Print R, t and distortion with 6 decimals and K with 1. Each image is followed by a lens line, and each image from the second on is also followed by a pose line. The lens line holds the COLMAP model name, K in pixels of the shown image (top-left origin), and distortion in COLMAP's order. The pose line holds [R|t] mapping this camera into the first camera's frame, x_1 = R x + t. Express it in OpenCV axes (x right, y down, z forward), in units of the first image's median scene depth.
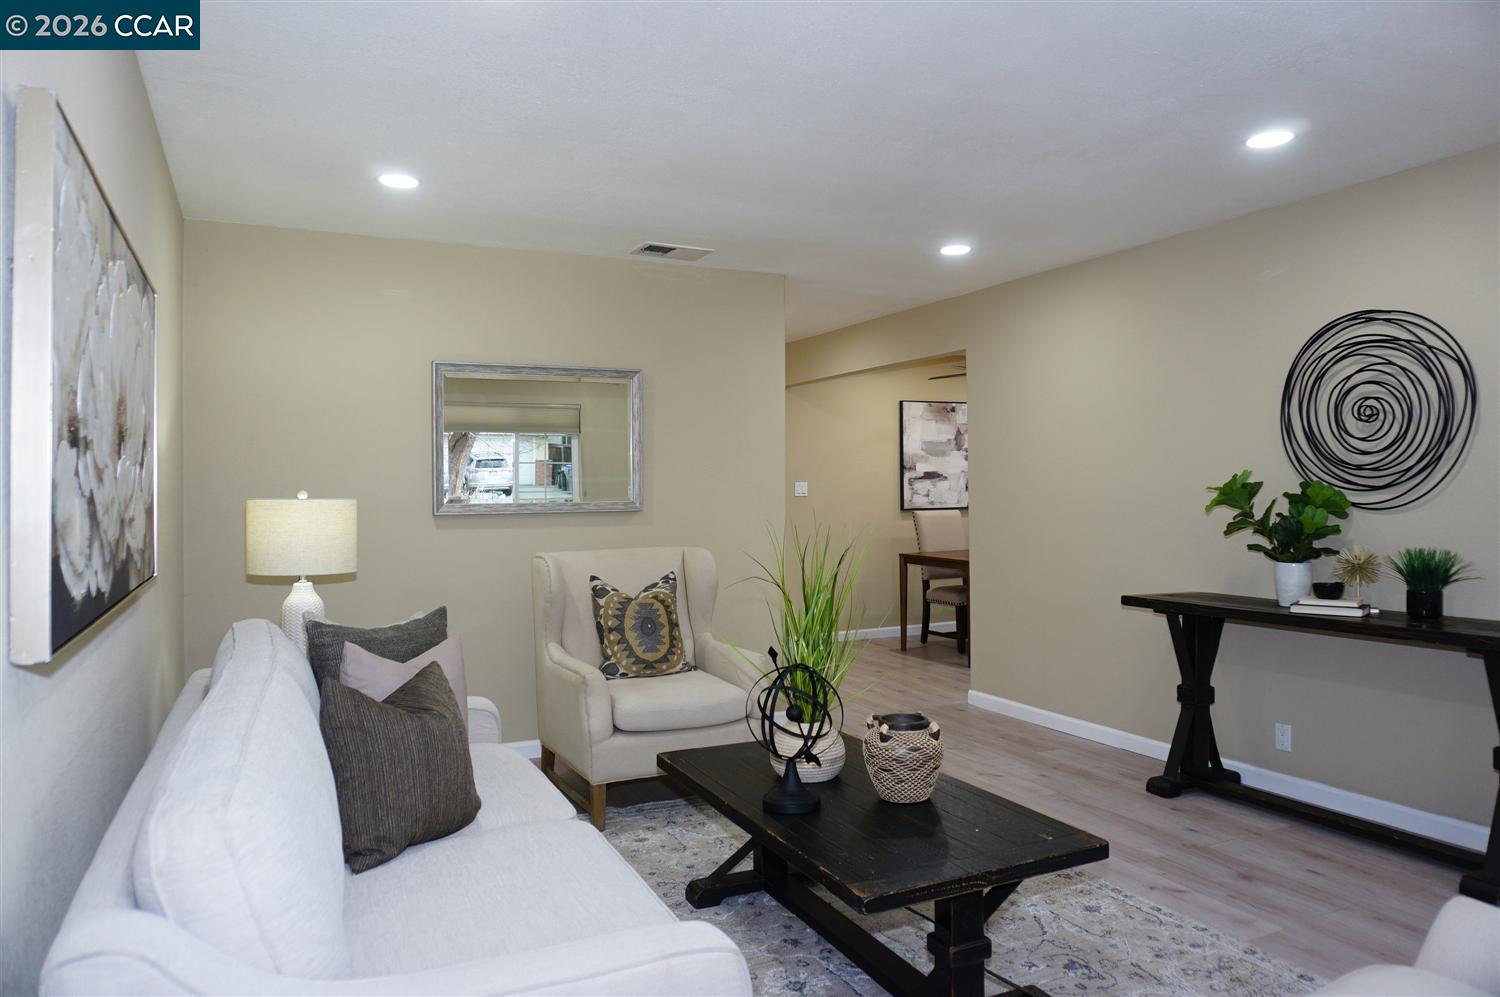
lens RADIAL K [[1005.8, 0, 752.9], [0, 1005.8, 489.1], [0, 0, 1]] dist [-0.030111, 0.000607]
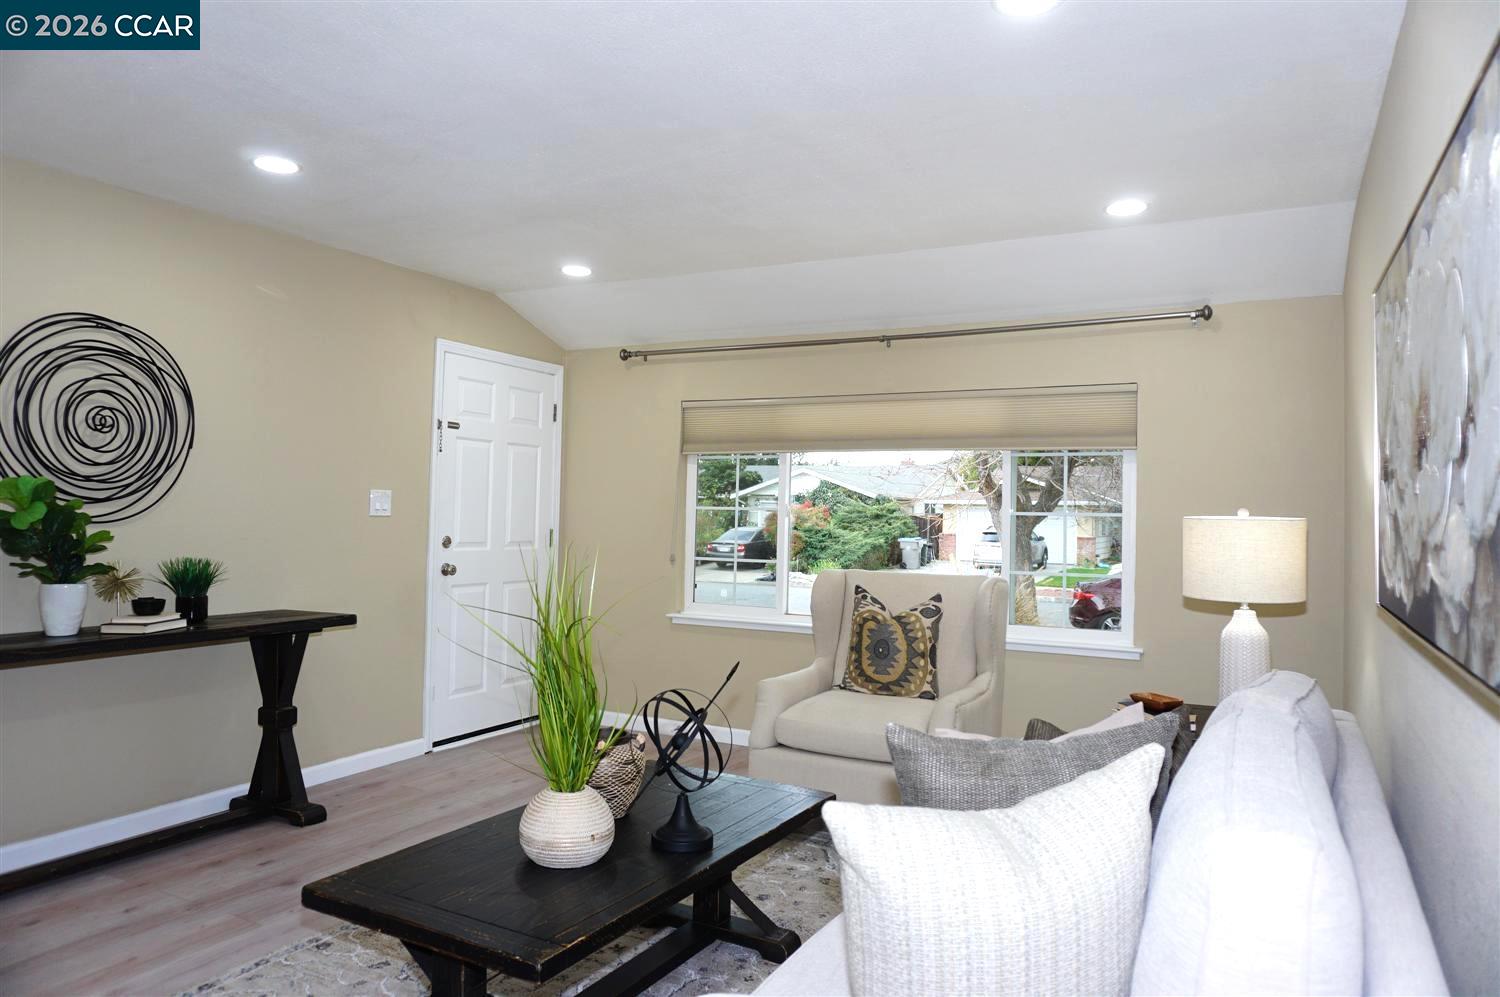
lens RADIAL K [[1005.8, 0, 752.9], [0, 1005.8, 489.1], [0, 0, 1]] dist [-0.030111, 0.000607]
pose [[-0.597784, 0.017047, 0.801476, -0.676402], [-0.011008, 0.999505, -0.029469, 0.011849], [-0.801582, -0.026438, -0.597300, 1.363967]]
